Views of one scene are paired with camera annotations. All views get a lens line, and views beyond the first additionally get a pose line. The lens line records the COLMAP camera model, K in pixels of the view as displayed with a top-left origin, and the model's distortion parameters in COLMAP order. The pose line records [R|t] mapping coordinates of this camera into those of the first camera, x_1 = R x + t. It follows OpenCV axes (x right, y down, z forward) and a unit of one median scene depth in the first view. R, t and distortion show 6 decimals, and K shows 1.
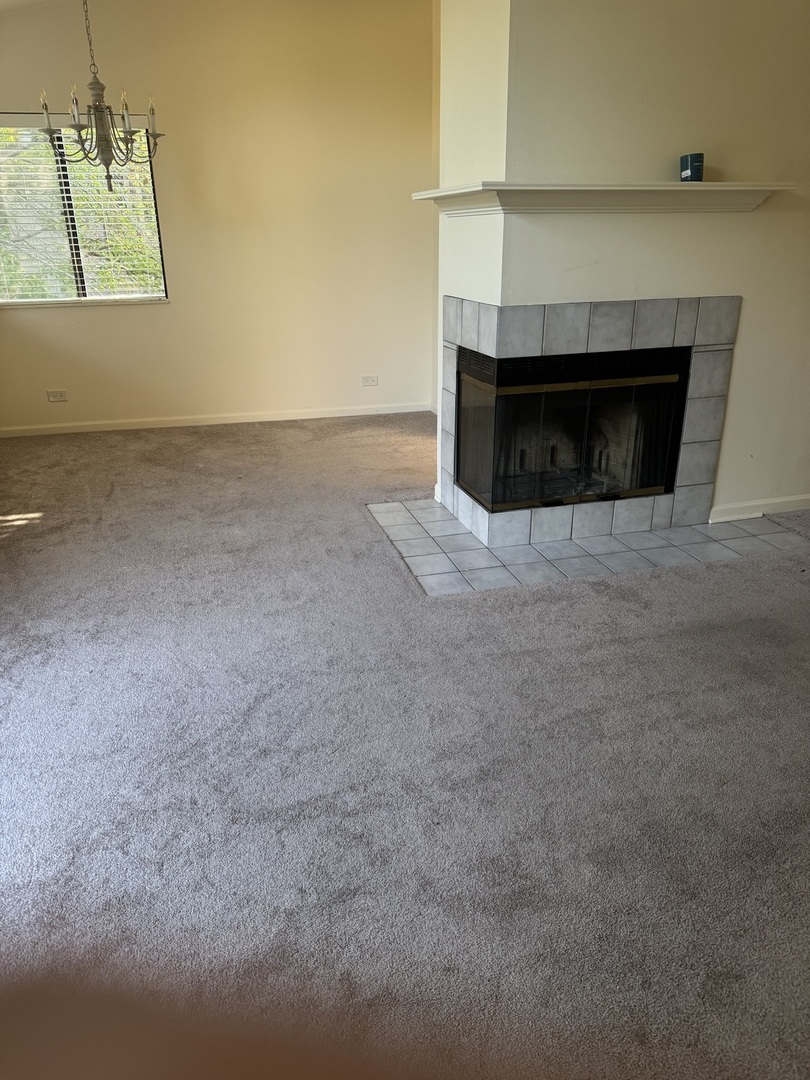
lens RADIAL K [[769.5, 0, 406.0], [0, 769.5, 537.8], [0, 0, 1]] dist [-0.034100, -0.010669]
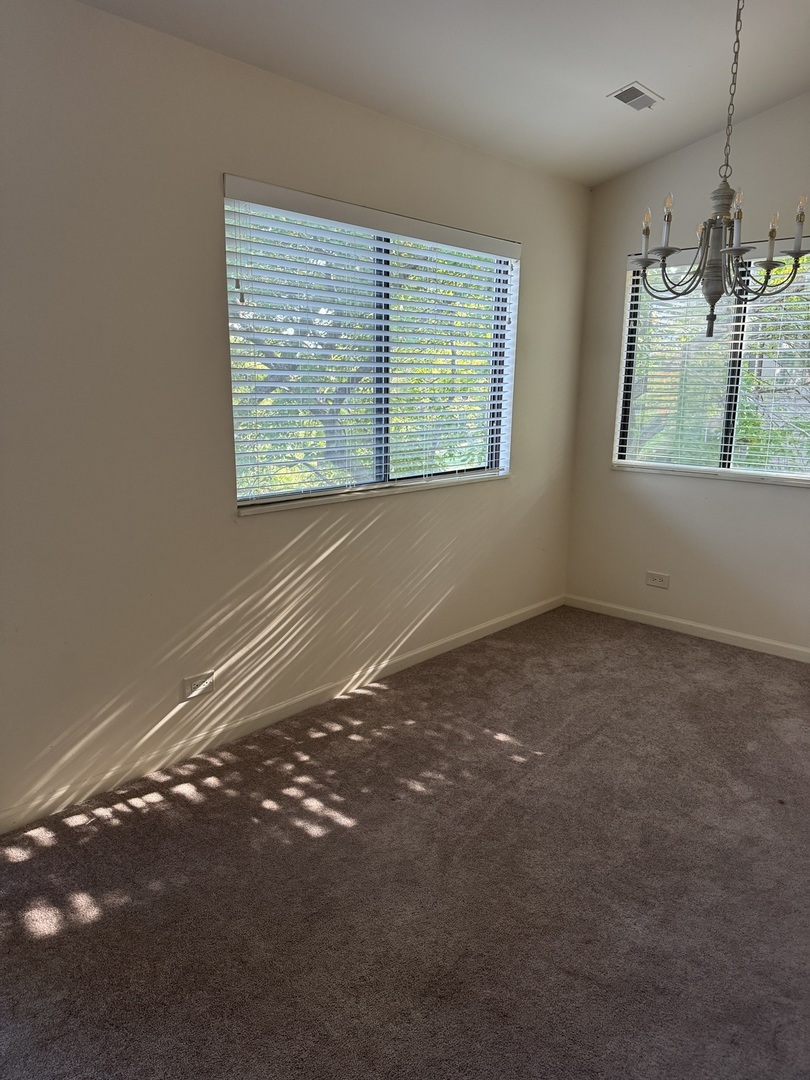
lens RADIAL K [[769.5, 0, 405.2], [0, 769.5, 538.2], [0, 0, 1]] dist [-0.034100, -0.010669]
pose [[0.541411, 0.200770, -0.816435, 0.061955], [-0.343144, 0.939276, 0.003426, -0.174239], [0.767546, 0.278300, 0.577428, 0.398241]]
